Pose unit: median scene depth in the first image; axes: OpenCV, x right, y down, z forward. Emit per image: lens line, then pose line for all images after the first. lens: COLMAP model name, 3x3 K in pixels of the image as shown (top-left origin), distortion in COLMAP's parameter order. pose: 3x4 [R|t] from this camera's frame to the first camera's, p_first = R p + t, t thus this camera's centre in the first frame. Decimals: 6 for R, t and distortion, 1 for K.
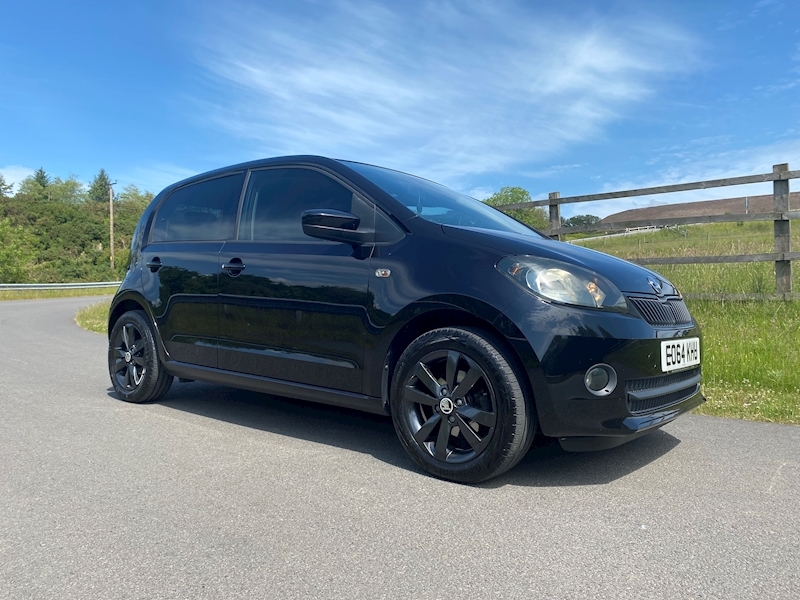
lens RADIAL K [[613.1, 0, 396.8], [0, 613.1, 304.2], [0, 0, 1]] dist [0.033083, -0.038663]
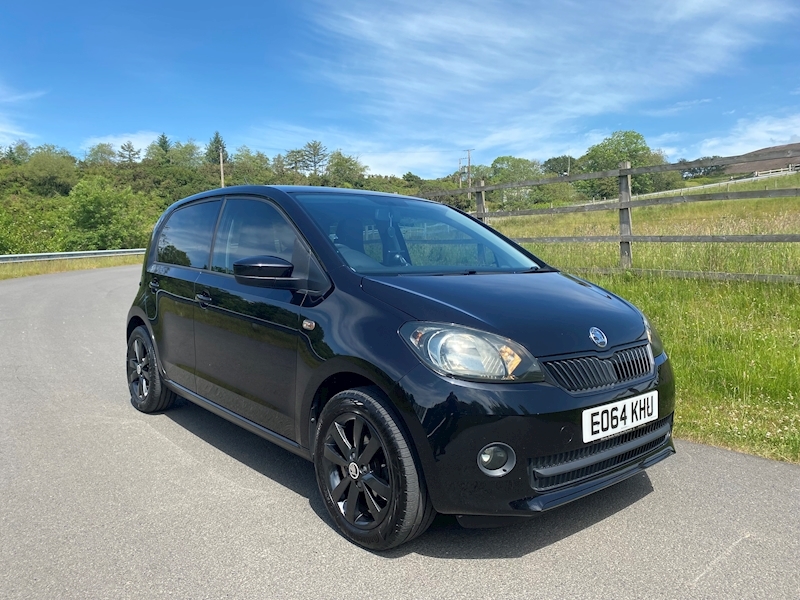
lens RADIAL K [[613.1, 0, 397.4], [0, 613.1, 303.0], [0, 0, 1]] dist [0.033083, -0.038663]
pose [[0.985192, 0.000672, -0.171451, 0.191849], [0.012246, 0.997163, 0.074273, -0.105155], [0.171015, -0.075272, 0.982389, 0.037046]]
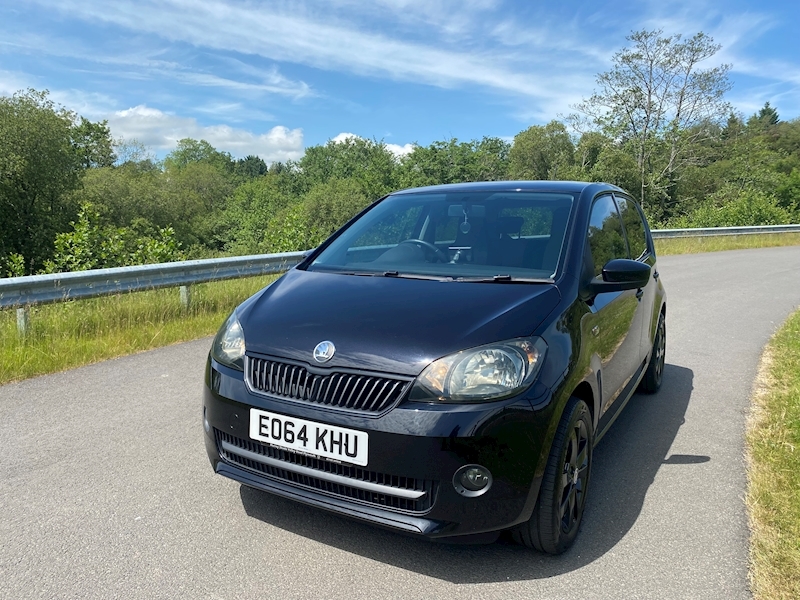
lens RADIAL K [[613.1, 0, 401.5], [0, 613.1, 295.4], [0, 0, 1]] dist [0.033083, -0.038663]
pose [[0.185671, 0.109674, -0.976472, 0.872499], [-0.007577, 0.993882, 0.110189, -0.142031], [0.982583, -0.013060, 0.185366, 0.647406]]
